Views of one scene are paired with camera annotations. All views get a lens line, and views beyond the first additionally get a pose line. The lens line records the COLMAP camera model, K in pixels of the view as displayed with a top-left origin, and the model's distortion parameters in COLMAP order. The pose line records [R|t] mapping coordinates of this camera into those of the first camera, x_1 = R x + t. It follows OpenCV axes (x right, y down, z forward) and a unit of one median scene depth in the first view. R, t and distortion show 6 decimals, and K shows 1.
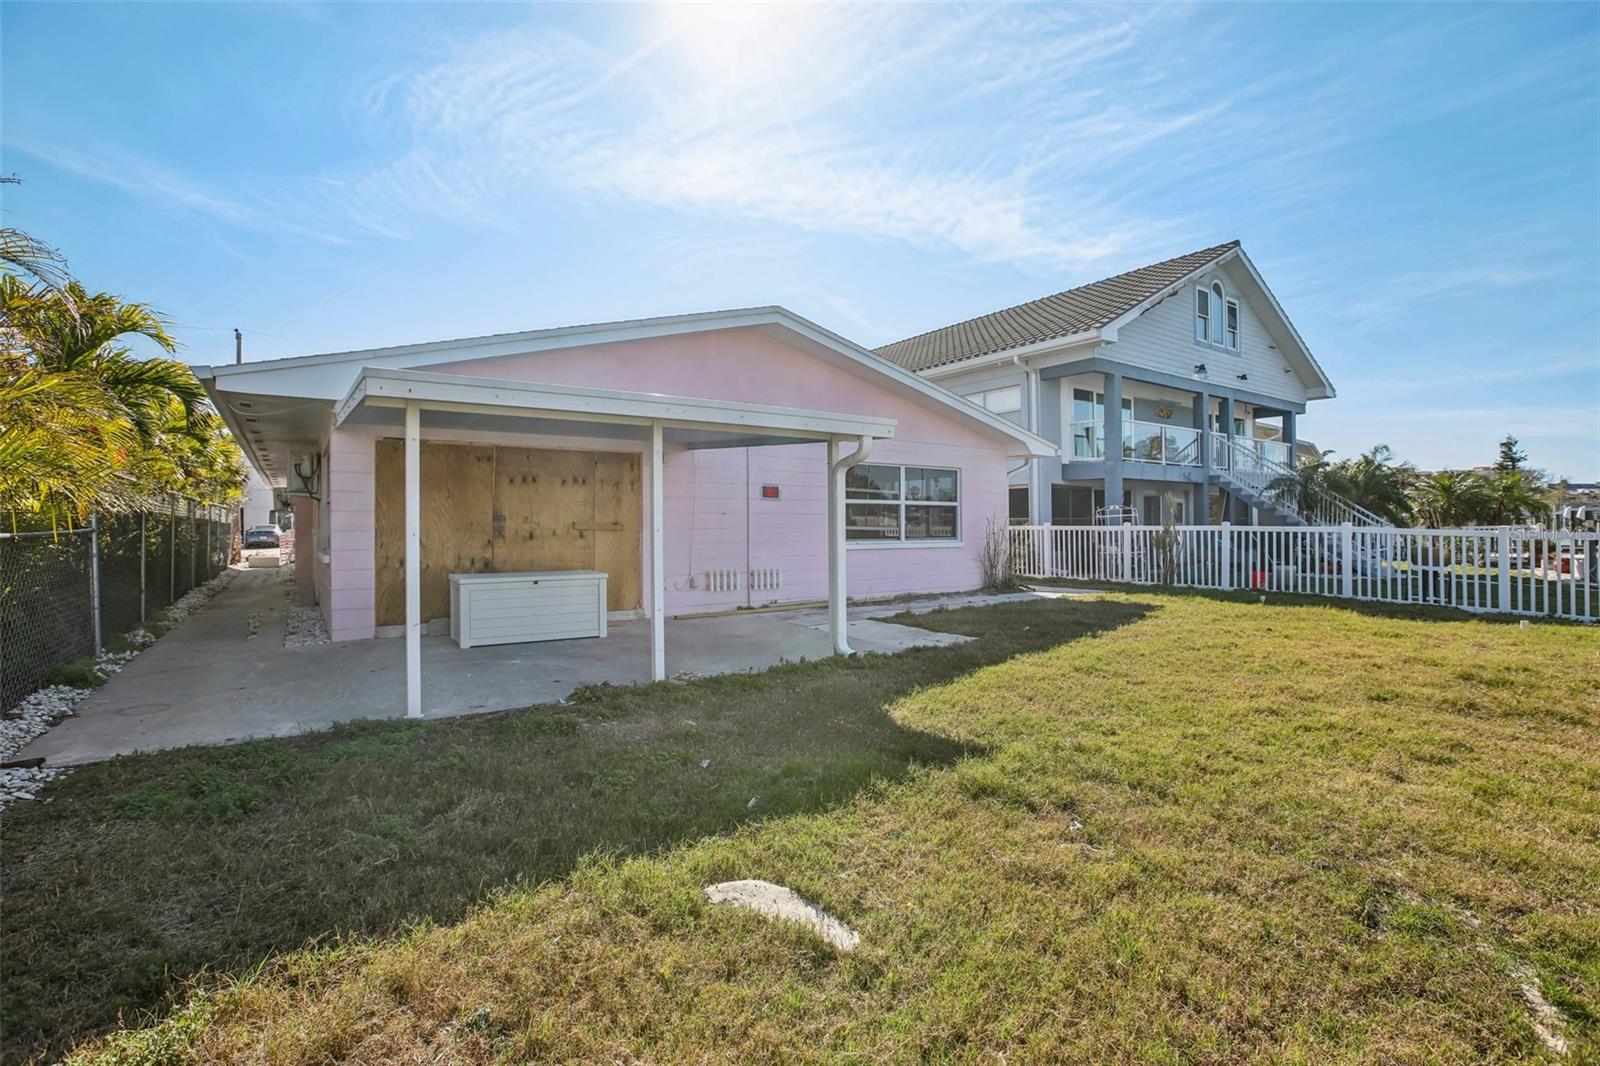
lens RADIAL K [[741.2, 0, 796.6], [0, 741.2, 523.6], [0, 0, 1]] dist [-0.040104, 0.016476]
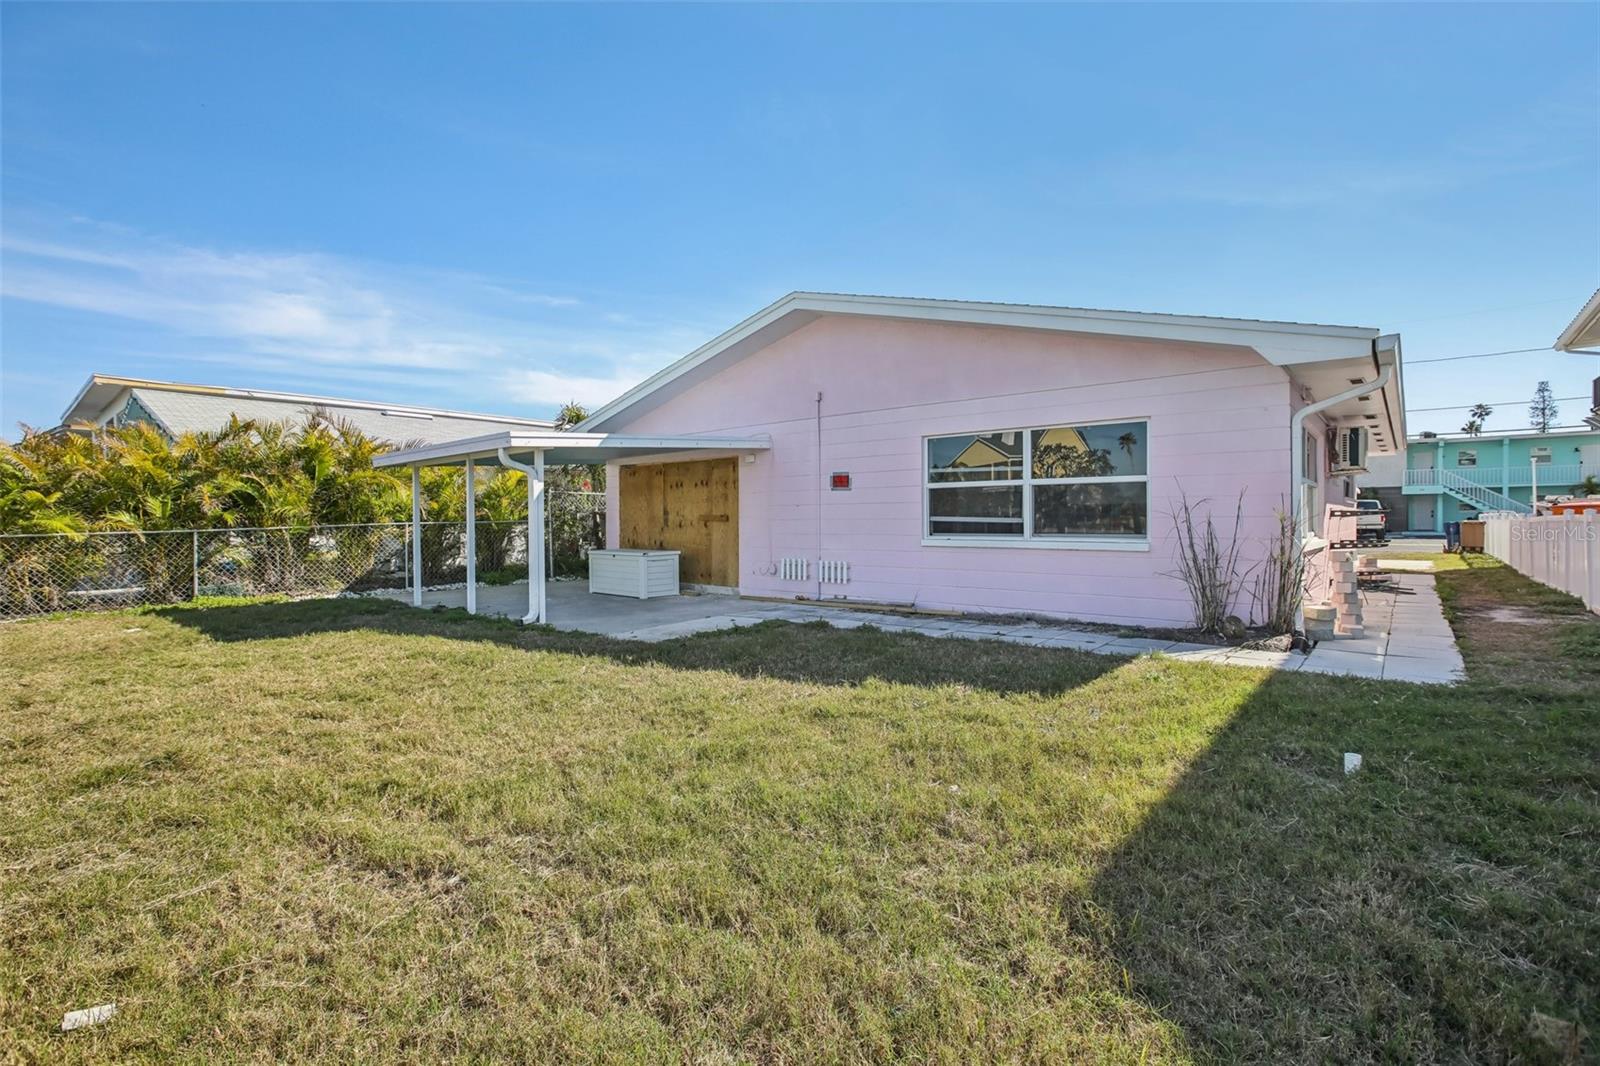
lens RADIAL K [[741.2, 0, 799.5], [0, 741.2, 531.0], [0, 0, 1]] dist [-0.040104, 0.016476]
pose [[0.273241, 0.003076, -0.961941, 0.797262], [-0.005082, 0.999986, 0.001754, 0.018209], [0.961932, 0.004409, 0.273253, 0.642763]]
